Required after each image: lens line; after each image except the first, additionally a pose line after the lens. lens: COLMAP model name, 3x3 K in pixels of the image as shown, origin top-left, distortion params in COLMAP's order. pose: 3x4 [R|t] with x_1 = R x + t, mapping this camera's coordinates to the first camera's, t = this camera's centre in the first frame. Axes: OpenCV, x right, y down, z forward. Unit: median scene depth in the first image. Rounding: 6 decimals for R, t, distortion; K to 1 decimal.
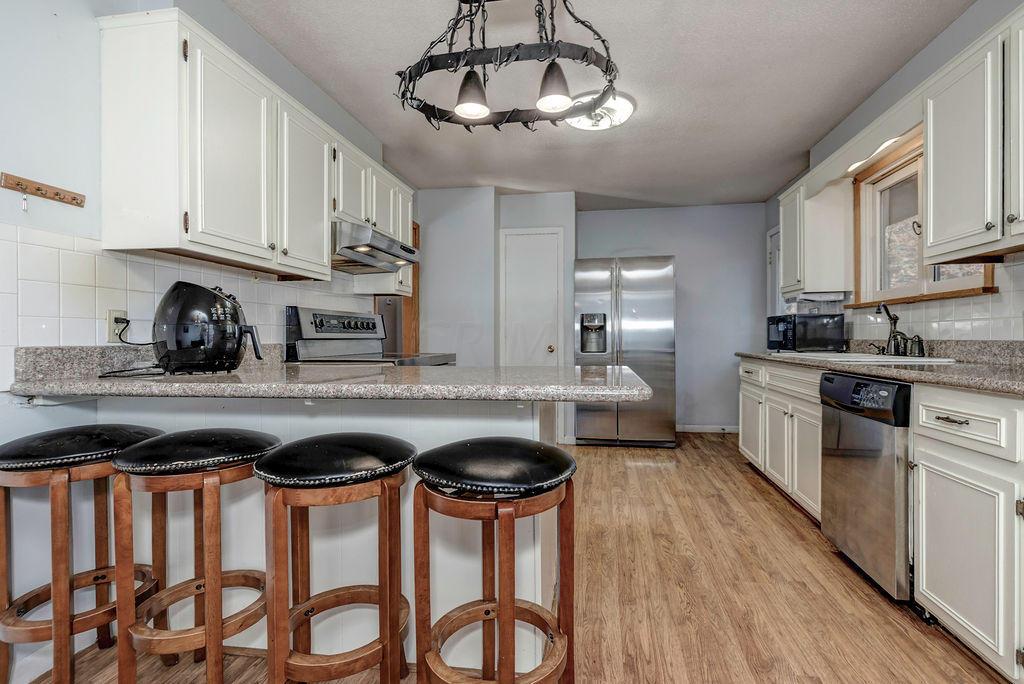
lens RADIAL K [[470.6, 0, 513.7], [0, 470.6, 341.7], [0, 0, 1]] dist [0.004766, -0.002089]
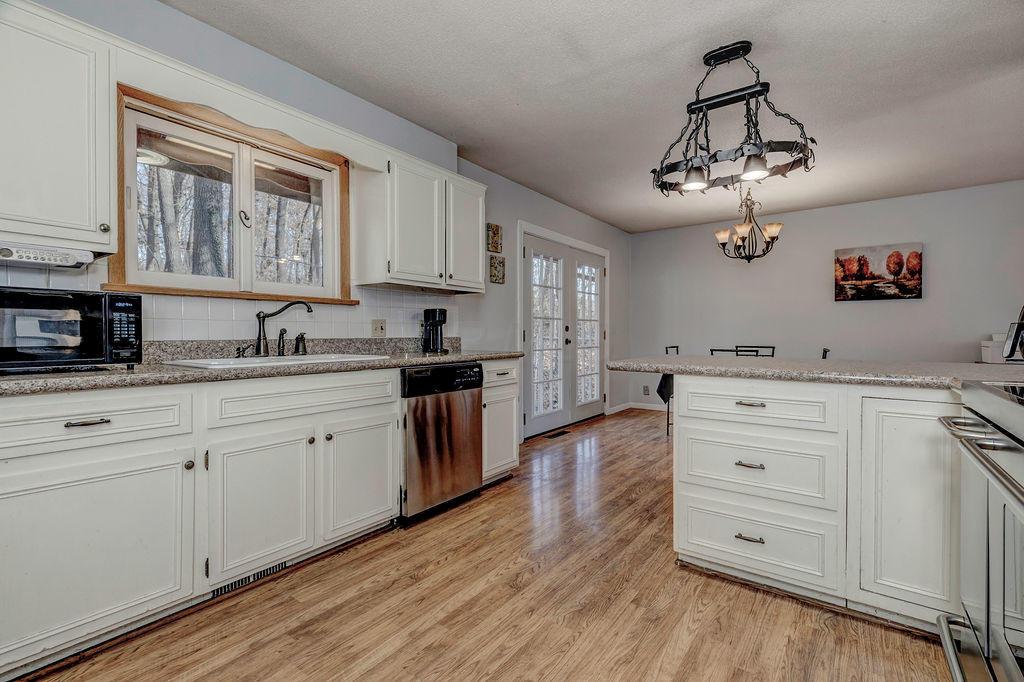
lens RADIAL K [[470.6, 0, 522.0], [0, 470.6, 338.8], [0, 0, 1]] dist [0.004766, -0.002089]
pose [[-0.909261, -0.002594, 0.416218, -0.027793], [0.006003, 0.999795, 0.019343, -0.019956], [-0.416182, 0.020086, -0.909059, 1.654787]]
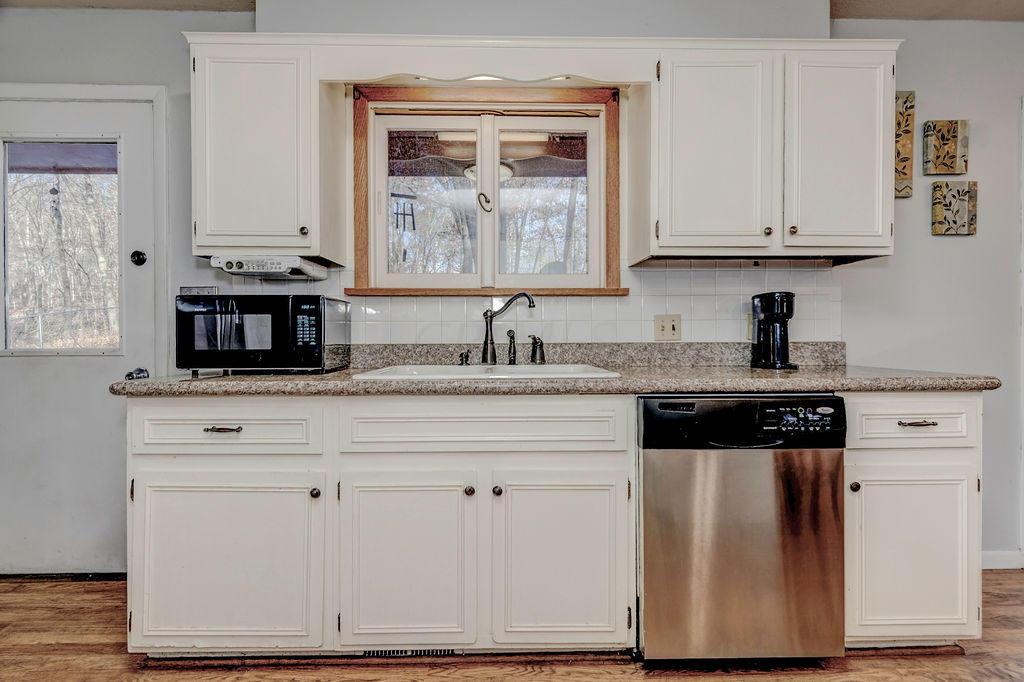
lens RADIAL K [[470.6, 0, 497.3], [0, 470.6, 337.5], [0, 0, 1]] dist [0.004766, -0.002089]
pose [[-0.201342, 0.000660, 0.979521, 0.080006], [0.013081, 0.999912, 0.002015, -0.015134], [-0.979434, 0.013218, -0.201333, 1.162218]]
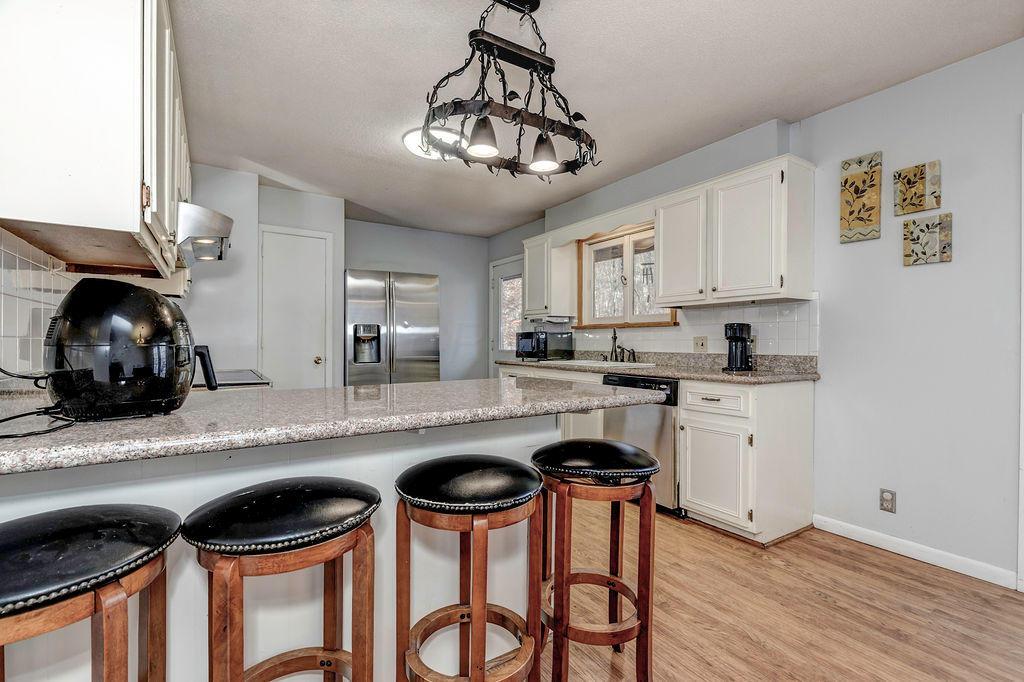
lens RADIAL K [[470.6, 0, 504.5], [0, 470.6, 339.0], [0, 0, 1]] dist [0.004766, -0.002089]
pose [[0.743761, 0.008554, 0.668391, -0.498574], [0.002406, 0.999877, -0.015473, -0.022059], [-0.668442, 0.013117, 0.743649, 0.098868]]
